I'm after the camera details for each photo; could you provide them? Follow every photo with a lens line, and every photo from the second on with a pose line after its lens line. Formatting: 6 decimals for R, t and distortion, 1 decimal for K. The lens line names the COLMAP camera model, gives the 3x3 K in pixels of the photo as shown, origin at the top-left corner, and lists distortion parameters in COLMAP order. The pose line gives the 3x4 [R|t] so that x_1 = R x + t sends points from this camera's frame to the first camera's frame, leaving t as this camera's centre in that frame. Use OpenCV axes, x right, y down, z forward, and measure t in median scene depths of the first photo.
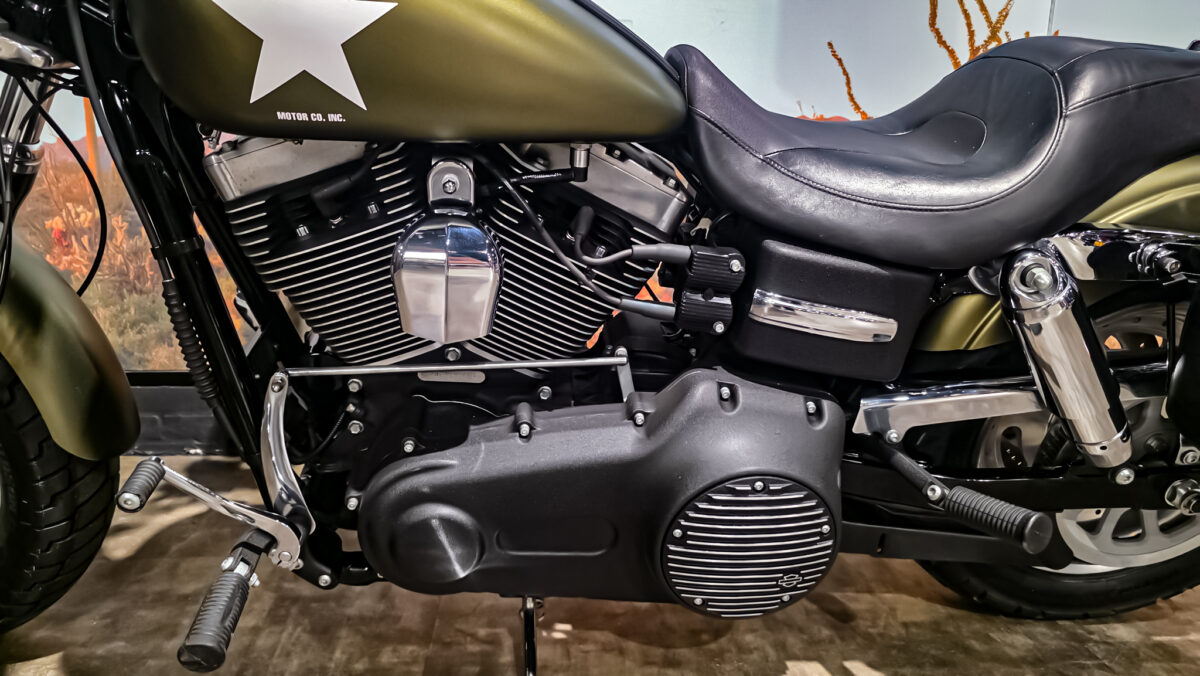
lens RADIAL K [[830.9, 0, 602.1], [0, 830.9, 326.6], [0, 0, 1]] dist [0.058666, -0.062439]
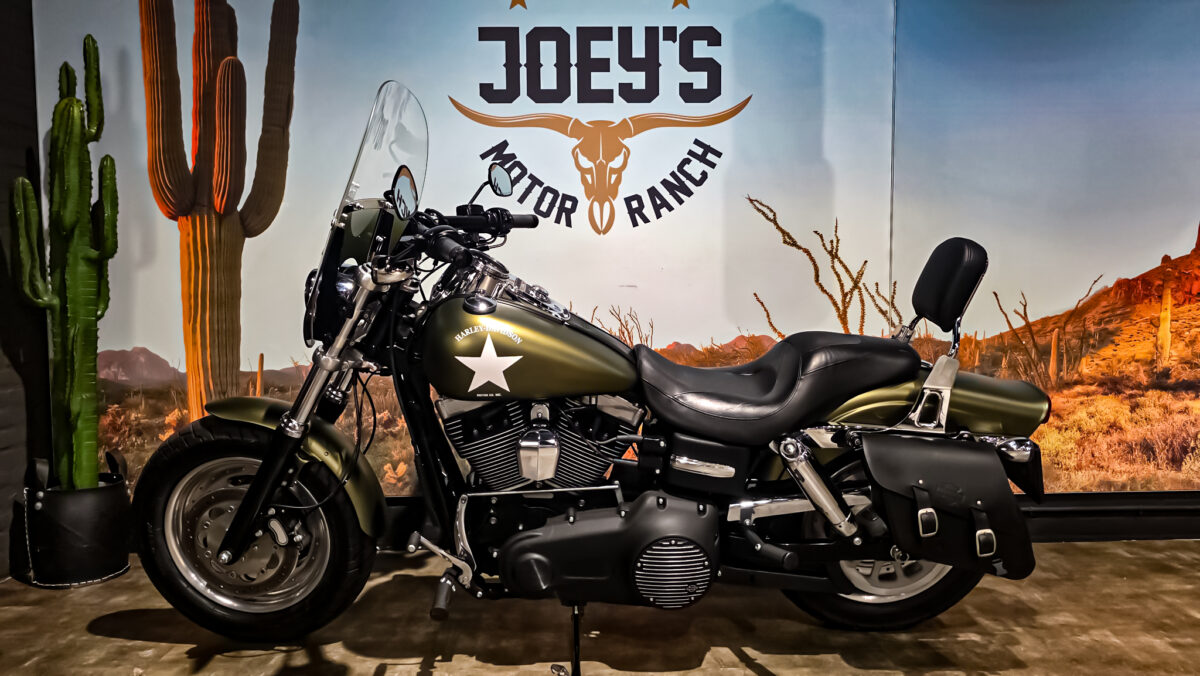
lens RADIAL K [[830.9, 0, 604.1], [0, 830.9, 334.2], [0, 0, 1]] dist [0.058666, -0.062439]
pose [[0.997135, -0.025480, -0.071227, 0.162675], [0.015226, 0.989897, -0.140969, -0.050635], [0.074099, 0.139481, 0.987448, -1.247820]]
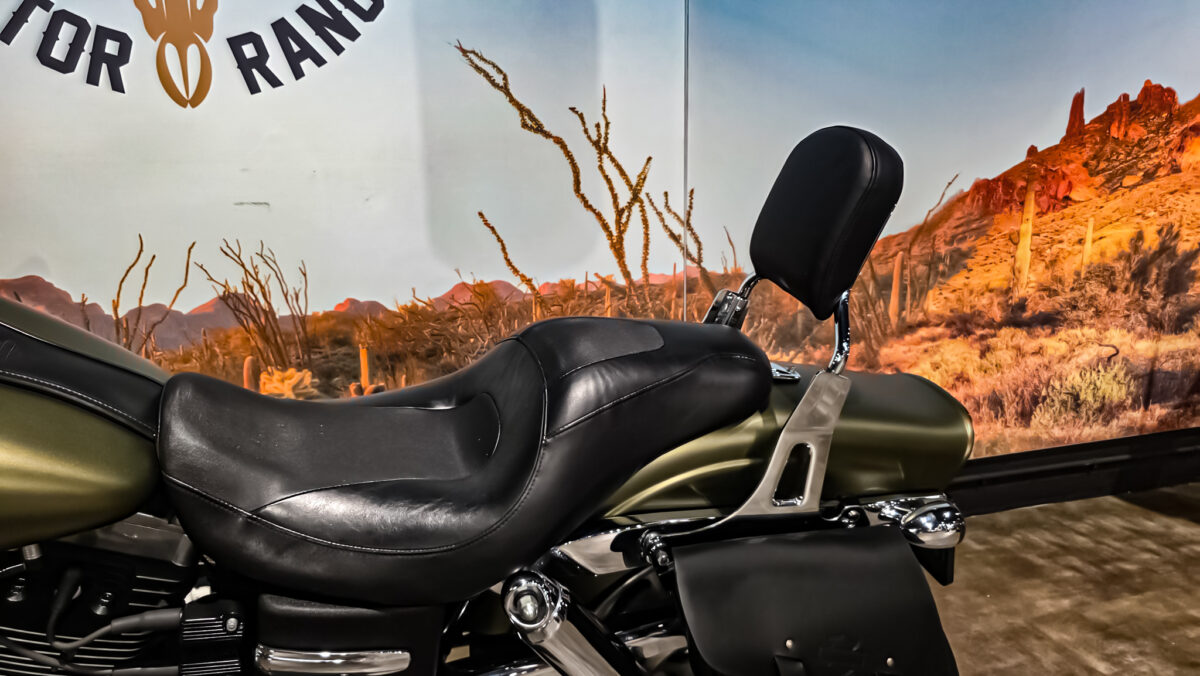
lens RADIAL K [[830.9, 0, 611.6], [0, 830.9, 359.1], [0, 0, 1]] dist [0.058666, -0.062439]
pose [[0.976139, -0.085970, 0.199406, 0.395801], [0.078421, 0.995883, 0.045467, -0.365950], [-0.202493, -0.028745, 0.978862, -0.070266]]
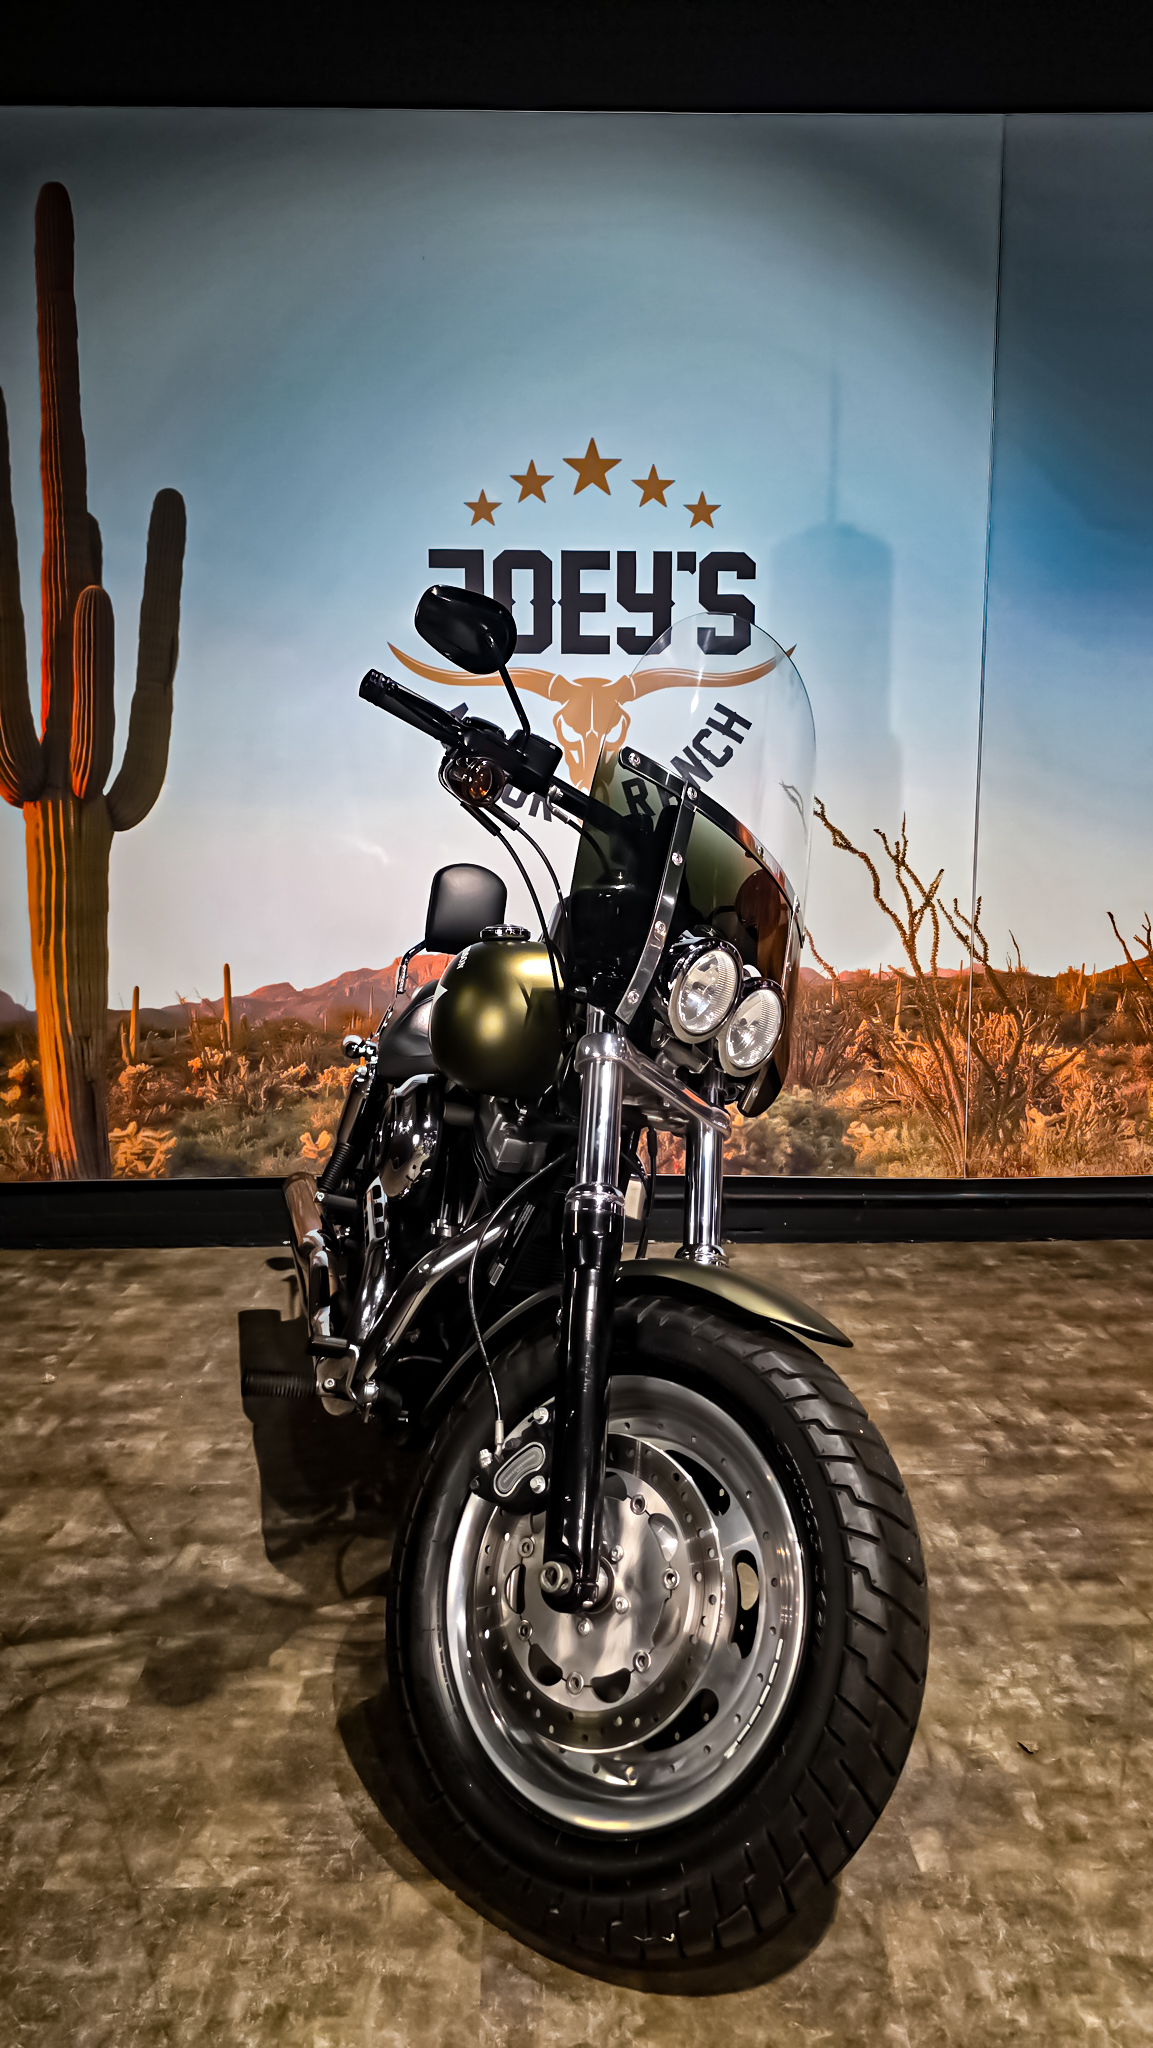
lens RADIAL K [[1418.1, 0, 565.0], [0, 1418.1, 1007.2], [0, 0, 1]] dist [0.058666, -0.062439]
pose [[0.998367, -0.014278, -0.055308, 0.078096], [0.010088, 0.997109, -0.075309, -0.068695], [0.056223, 0.074629, 0.995625, -2.164105]]
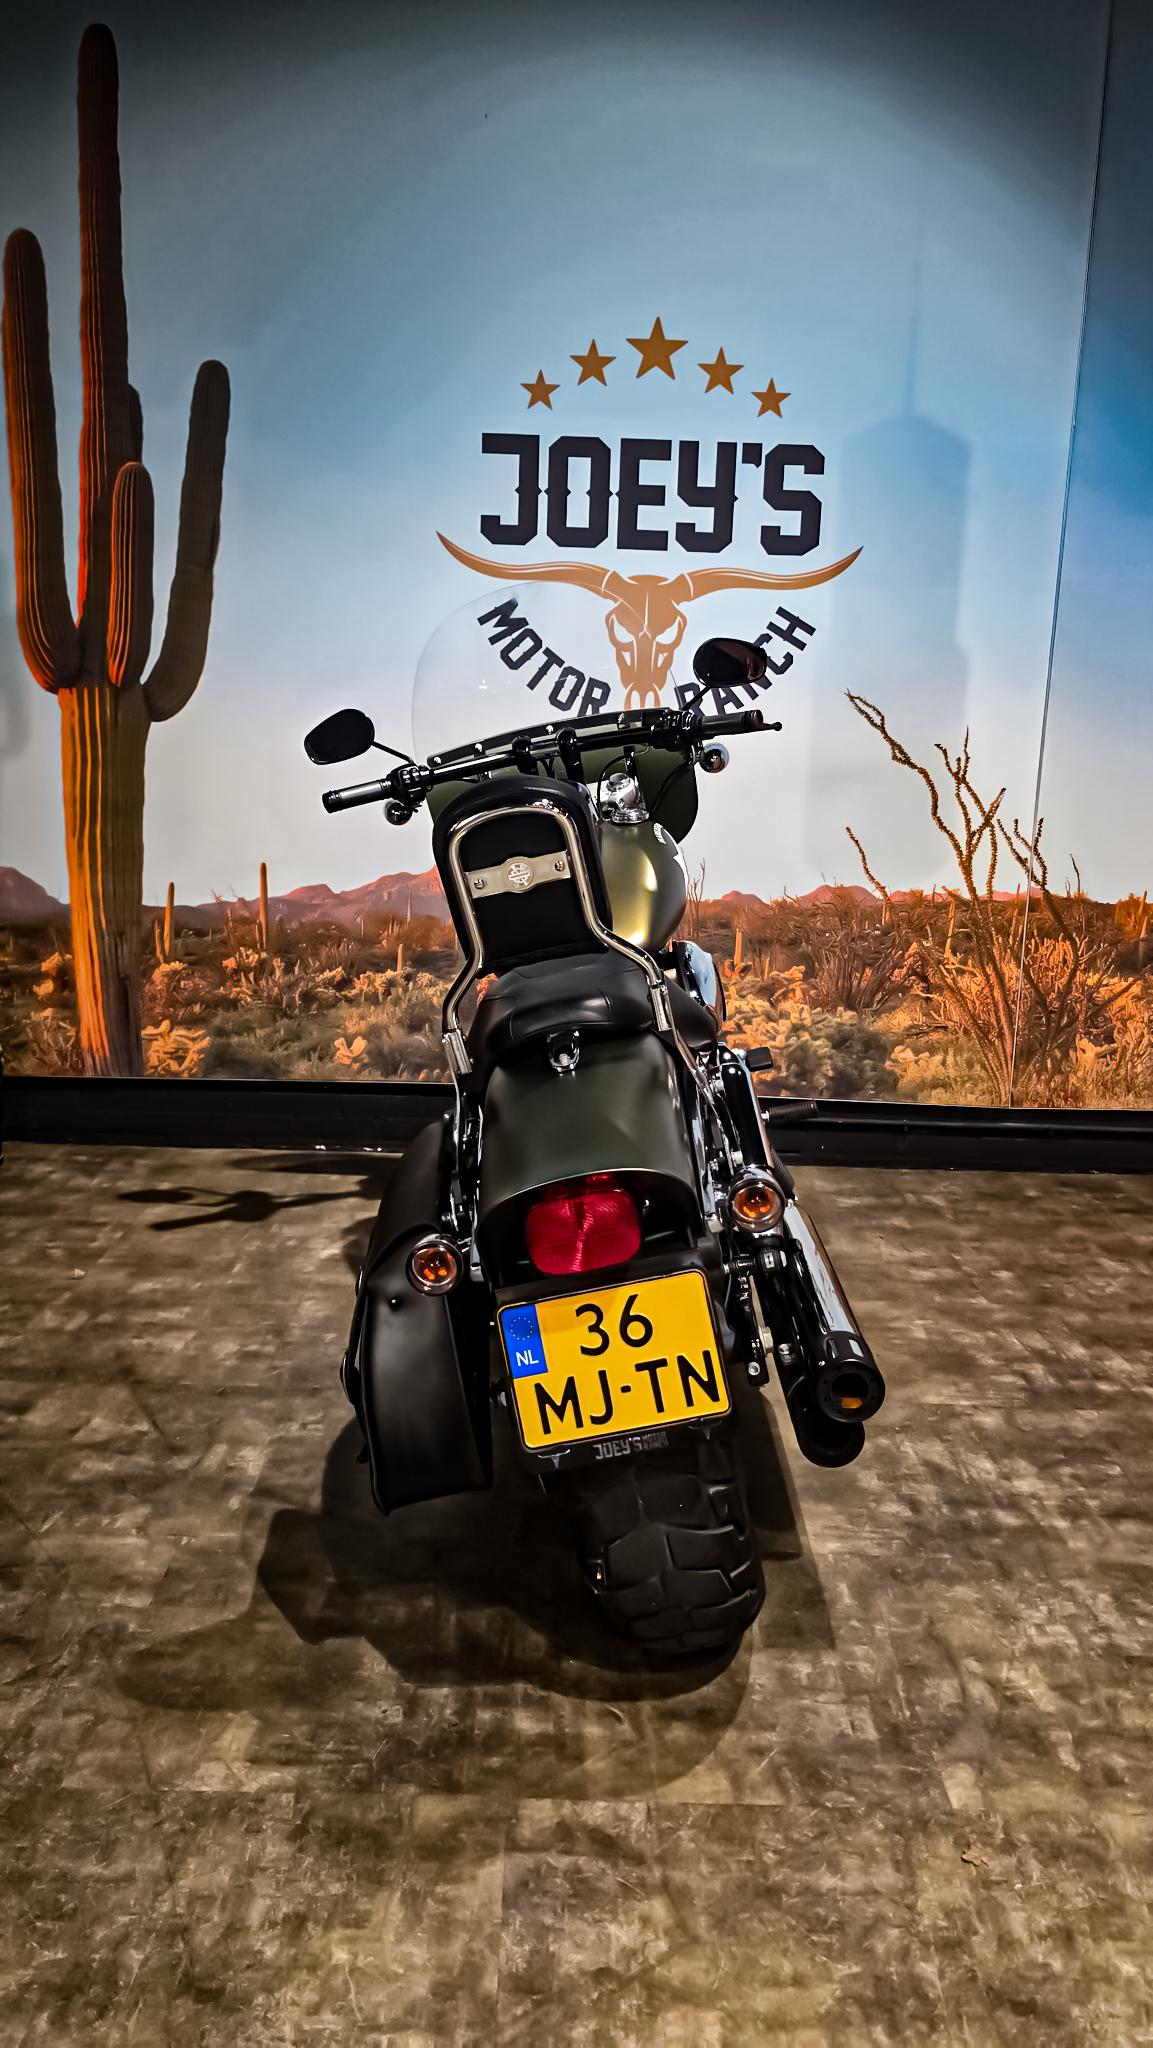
lens RADIAL K [[1418.1, 0, 569.8], [0, 1418.1, 1012.9], [0, 0, 1]] dist [0.058666, -0.062439]
pose [[0.996937, 0.023953, -0.074448, 0.050180], [-0.024914, 0.999617, -0.012009, -0.062066], [0.074132, 0.013827, 0.997153, -2.078457]]
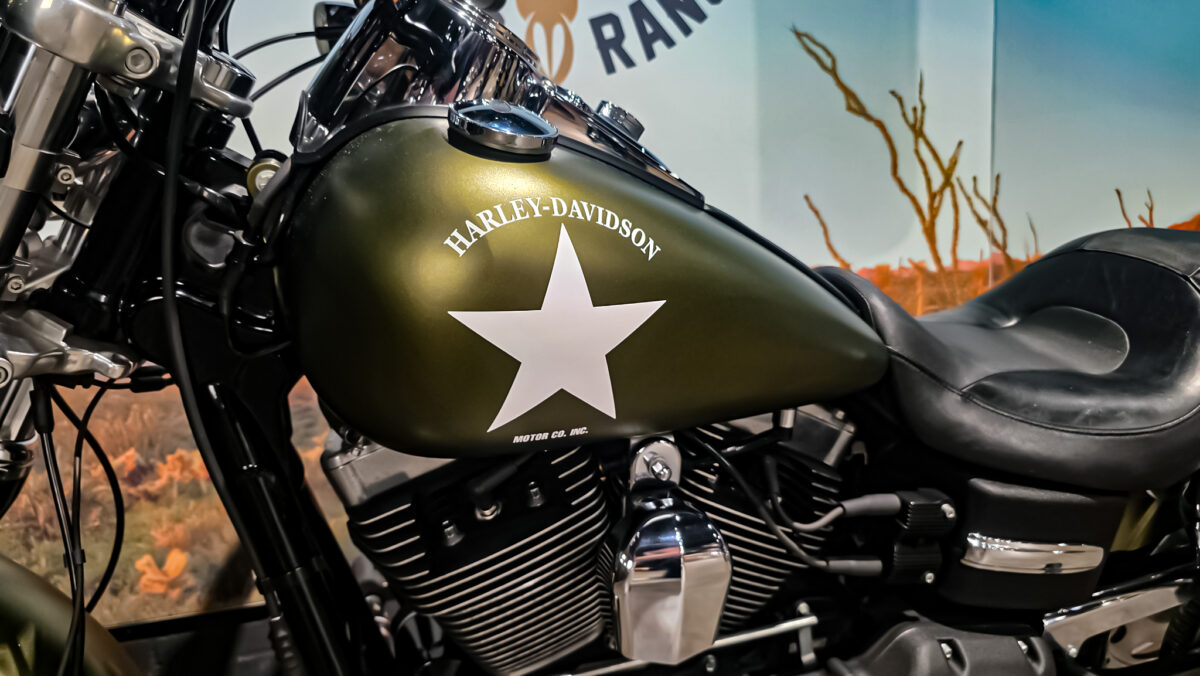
lens RADIAL K [[830.9, 0, 608.4], [0, 830.9, 357.9], [0, 0, 1]] dist [0.058666, -0.062439]
pose [[0.972584, -0.088432, 0.215081, -0.361619], [0.102559, 0.993182, -0.055411, -0.215368], [-0.208715, 0.075950, 0.975023, 0.164713]]
